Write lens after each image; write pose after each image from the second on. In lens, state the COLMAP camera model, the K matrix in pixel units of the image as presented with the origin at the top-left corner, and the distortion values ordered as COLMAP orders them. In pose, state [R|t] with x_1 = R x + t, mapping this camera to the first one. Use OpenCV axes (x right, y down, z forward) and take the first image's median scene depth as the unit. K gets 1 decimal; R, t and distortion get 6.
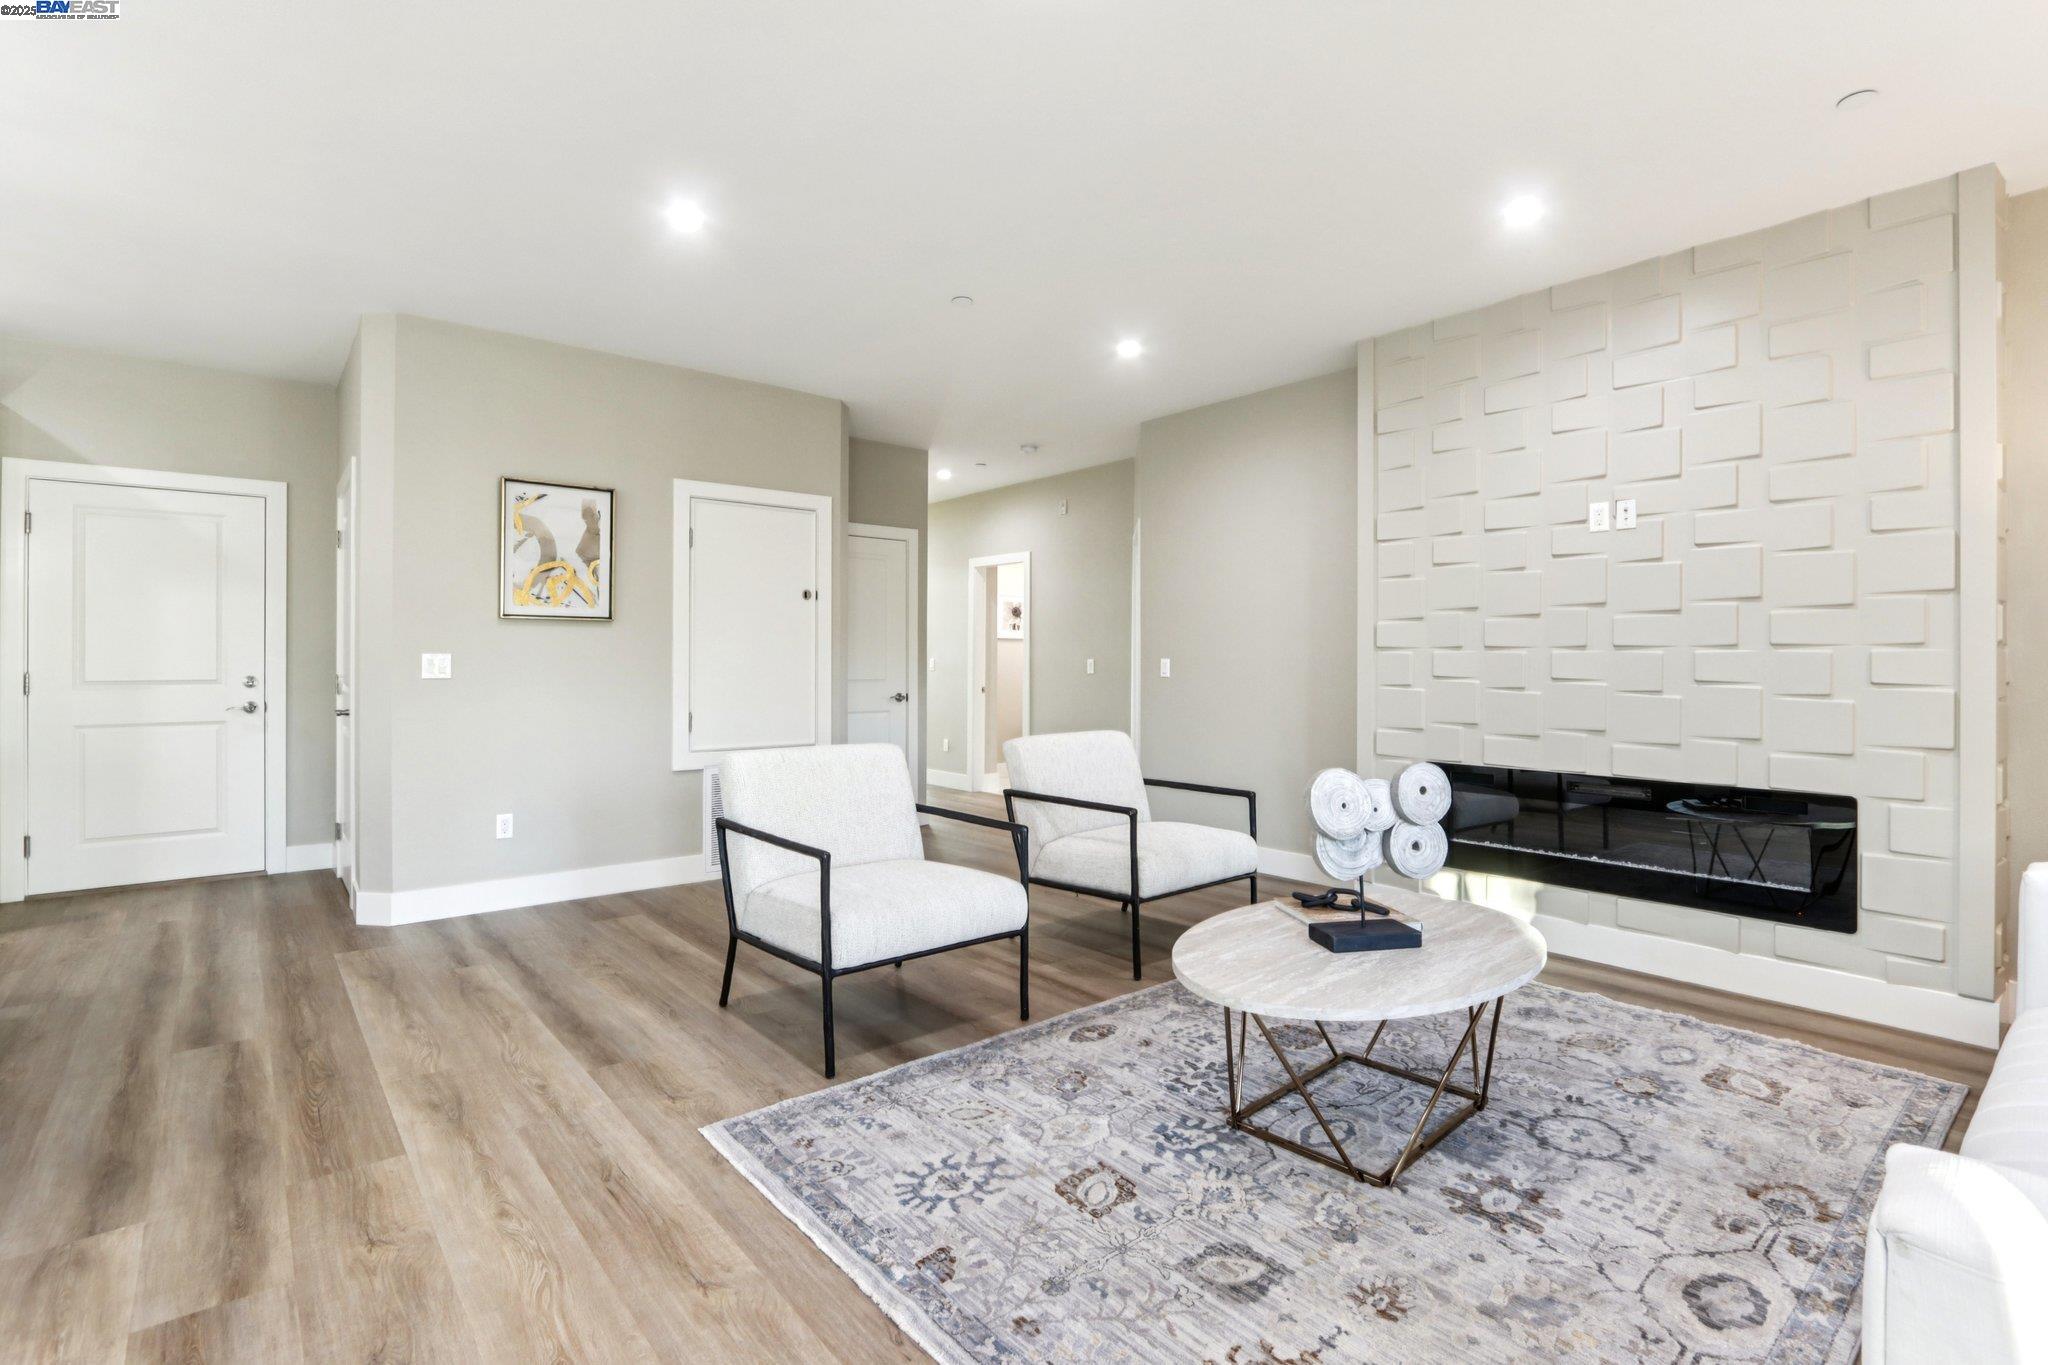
lens RADIAL K [[963.9, 0, 1042.6], [0, 963.9, 657.8], [0, 0, 1]] dist [-0.012898, -0.001011]
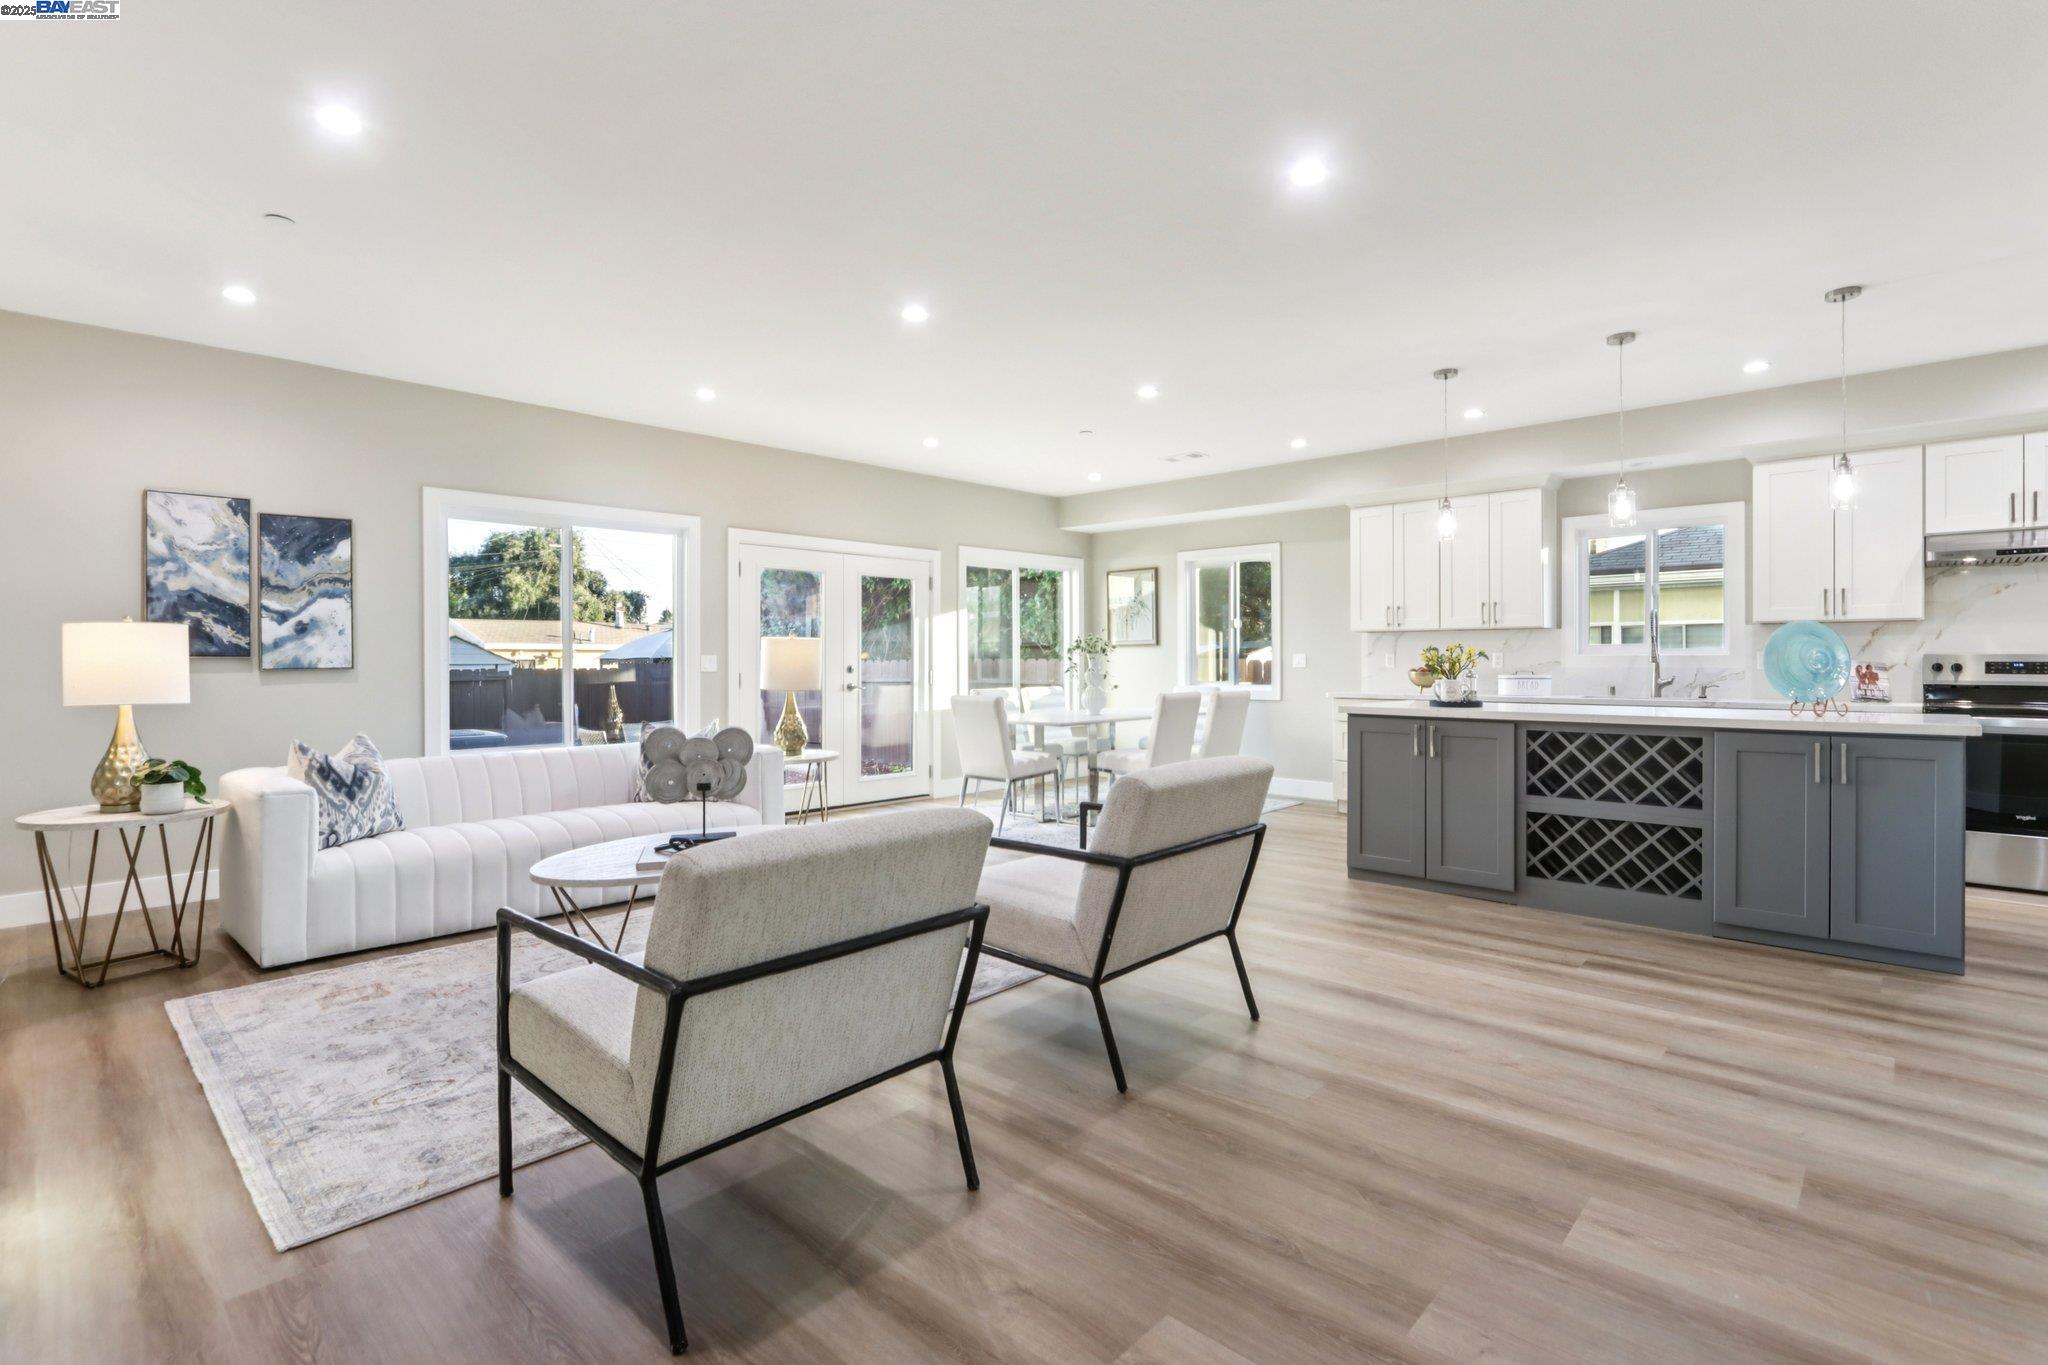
lens RADIAL K [[959.0, 0, 1029.9], [0, 959.0, 665.7], [0, 0, 1]] dist [-0.014482, 0.001565]
pose [[-0.993154, 0.001362, -0.116804, -0.002074], [0.001281, 0.999999, 0.000771, 0.011580], [0.116804, 0.000617, -0.993155, 2.050920]]
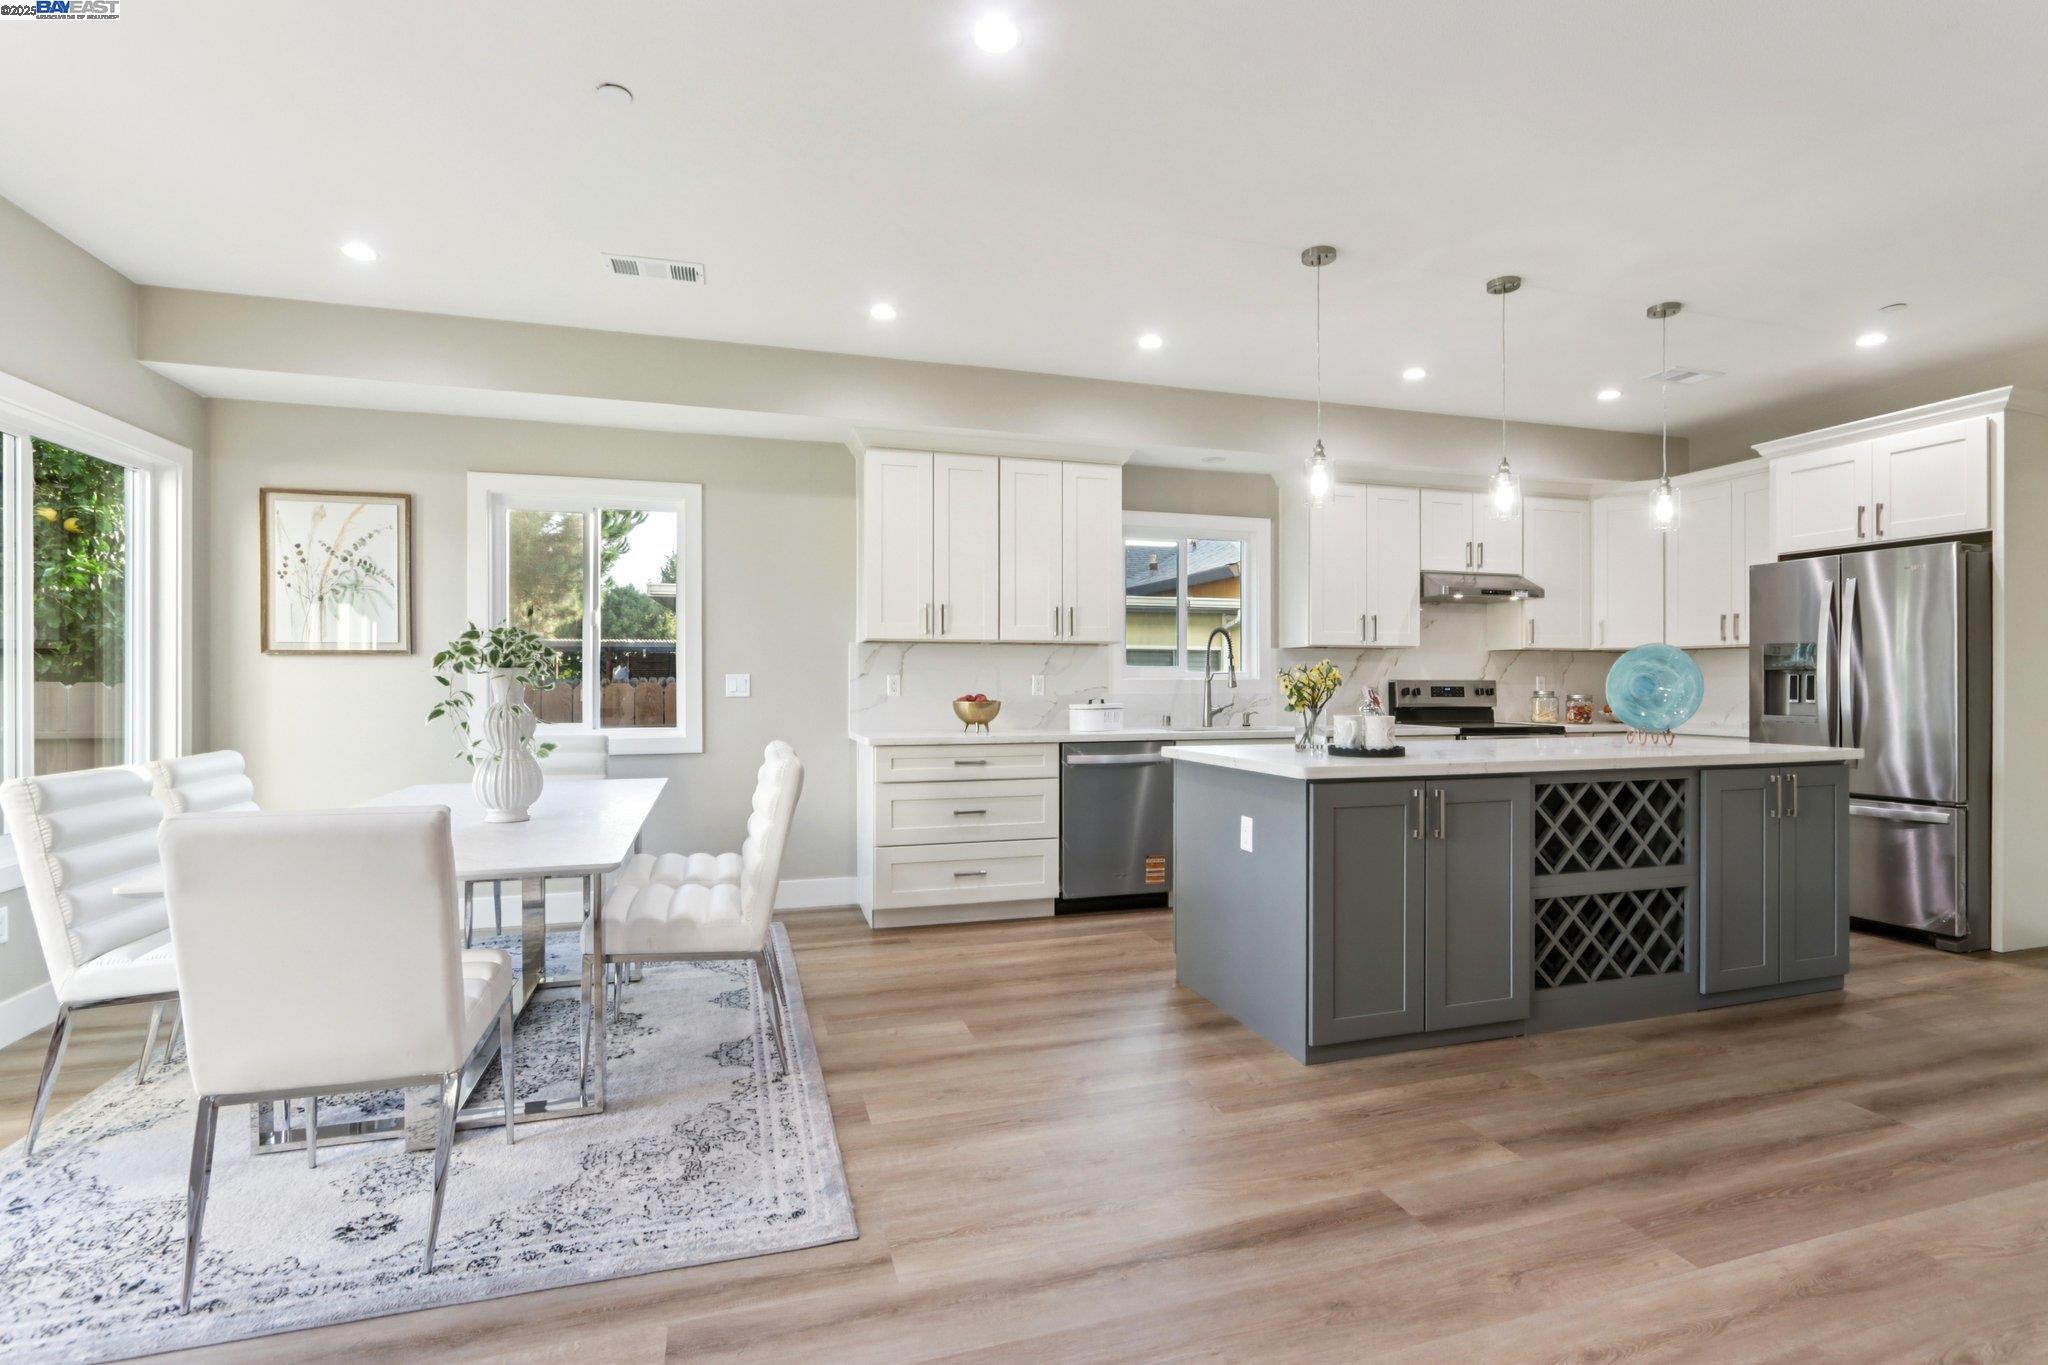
lens RADIAL K [[972.5, 0, 1036.3], [0, 972.5, 683.5], [0, 0, 1]] dist [-0.010884, 0.000887]
pose [[-0.384868, -0.000077, -0.922972, 0.256063], [0.002881, 0.999995, -0.001285, 0.002068], [0.922967, -0.003153, -0.384866, 0.586849]]
